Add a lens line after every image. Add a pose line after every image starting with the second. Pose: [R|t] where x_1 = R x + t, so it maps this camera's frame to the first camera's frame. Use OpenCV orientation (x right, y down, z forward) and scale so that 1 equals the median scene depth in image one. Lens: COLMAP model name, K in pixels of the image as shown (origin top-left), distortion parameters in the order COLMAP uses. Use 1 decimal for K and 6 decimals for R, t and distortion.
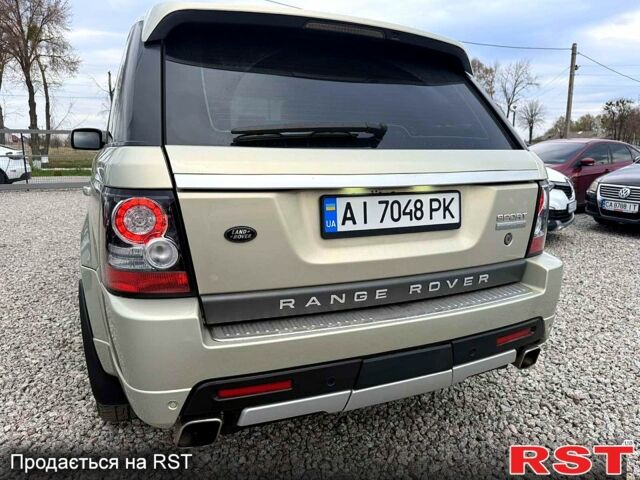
lens RADIAL K [[481.3, 0, 320.1], [0, 481.3, 232.5], [0, 0, 1]] dist [0.035493, -0.053761]
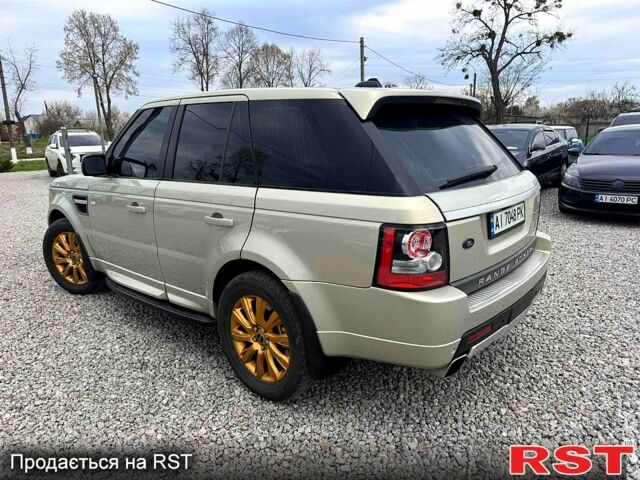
lens RADIAL K [[481.3, 0, 320.1], [0, 481.3, 232.5], [0, 0, 1]] dist [0.035493, -0.053761]
pose [[0.904407, -0.116008, 0.410596, -1.067965], [0.096857, 0.993026, 0.067221, -0.159557], [-0.415531, -0.021026, 0.909336, -0.245175]]
